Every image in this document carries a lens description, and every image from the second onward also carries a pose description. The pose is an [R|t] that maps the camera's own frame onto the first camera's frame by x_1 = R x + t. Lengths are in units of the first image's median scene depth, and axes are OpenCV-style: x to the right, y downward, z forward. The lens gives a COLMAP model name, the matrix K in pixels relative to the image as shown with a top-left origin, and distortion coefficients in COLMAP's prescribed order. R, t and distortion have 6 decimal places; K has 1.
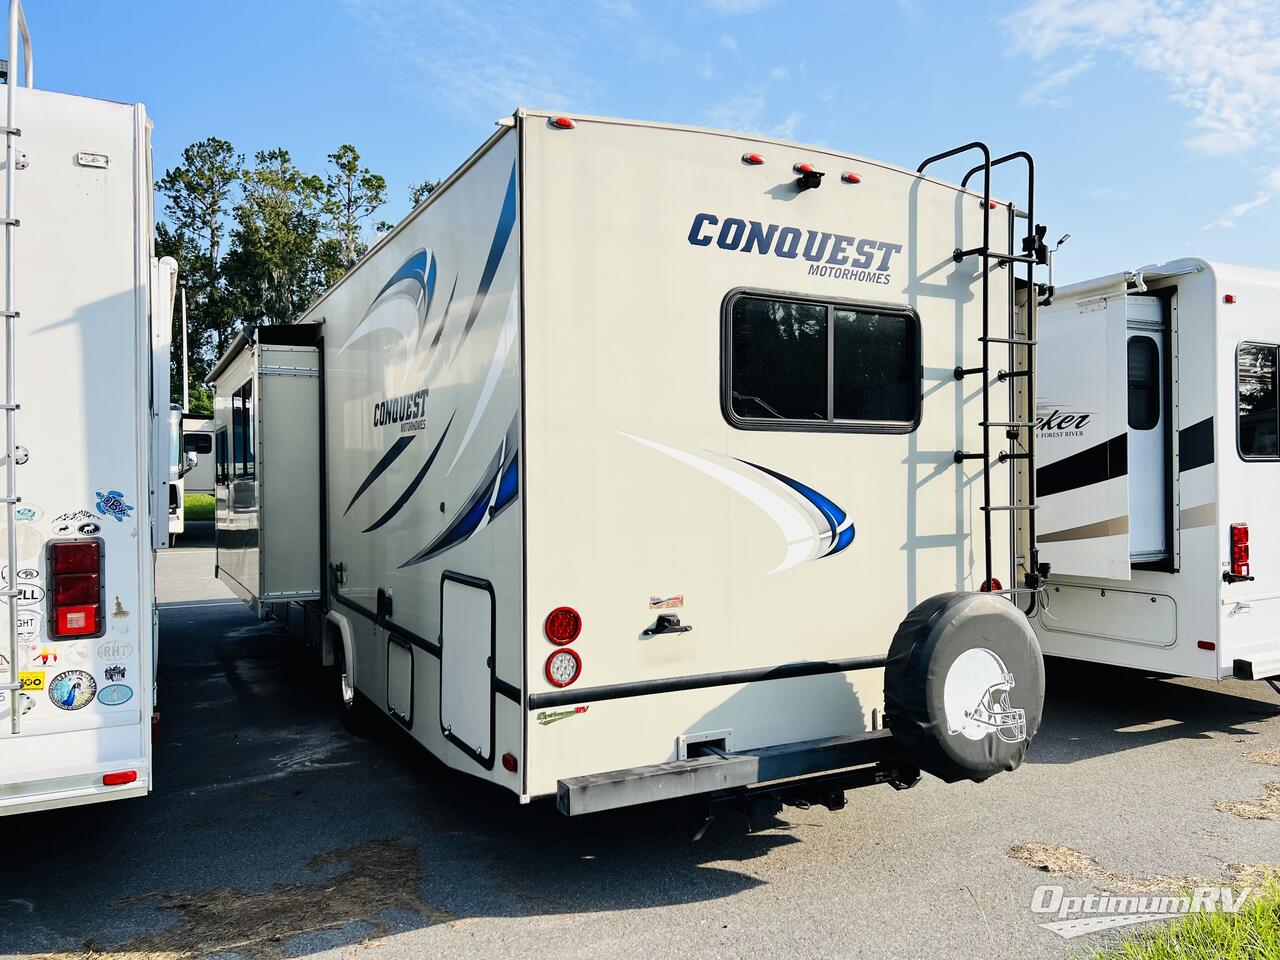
lens RADIAL K [[954.8, 0, 640.0], [0, 954.8, 480.0], [0, 0, 1]] dist [0.113884, -0.177809]
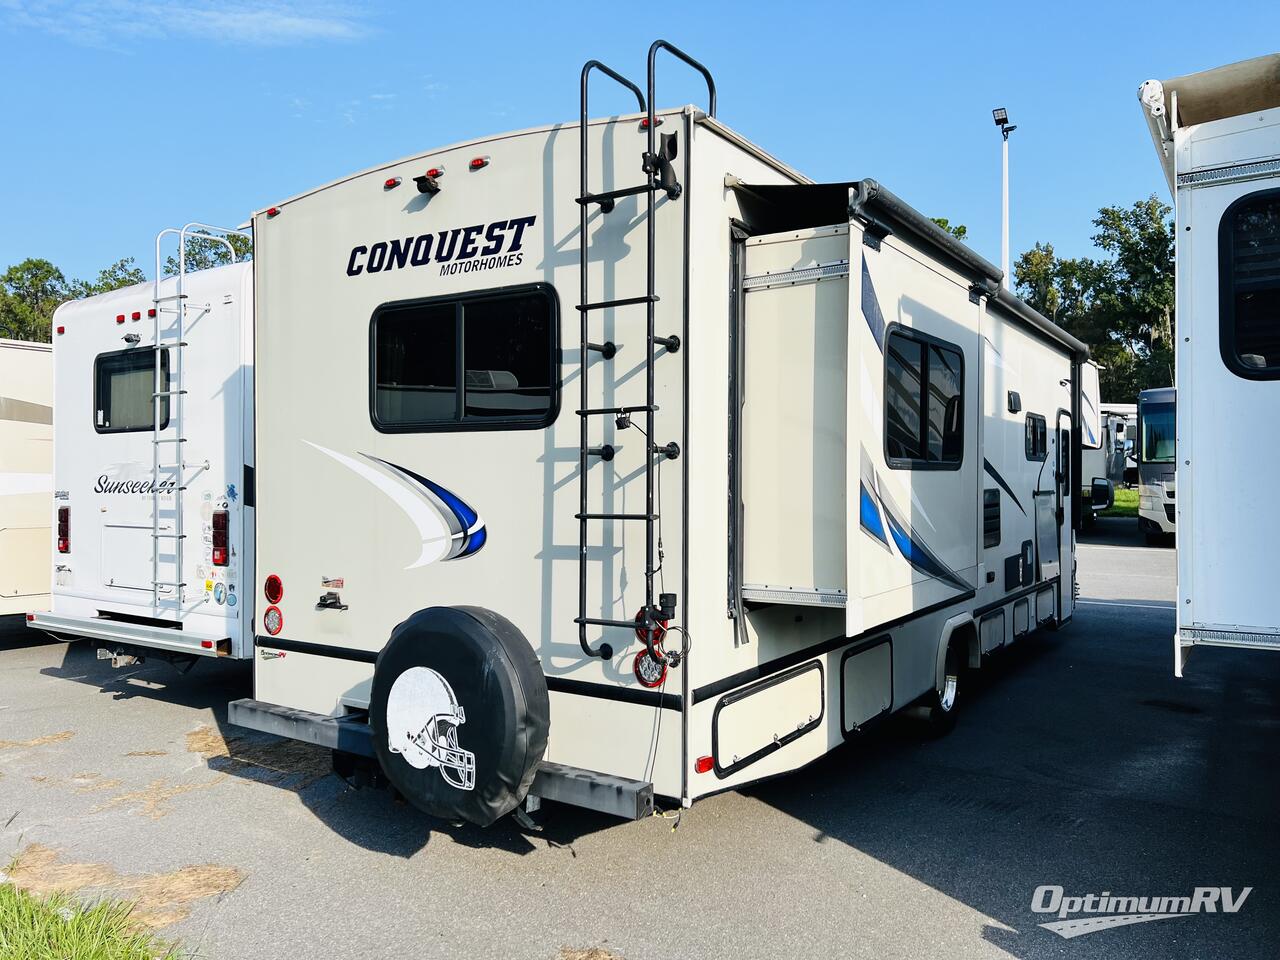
lens RADIAL K [[954.8, 0, 640.0], [0, 954.8, 480.0], [0, 0, 1]] dist [0.113884, -0.177809]
pose [[0.466917, 0.006255, -0.884279, 1.170581], [0.001151, 0.999970, 0.007680, -0.007876], [0.884300, -0.004604, 0.466896, 0.717088]]
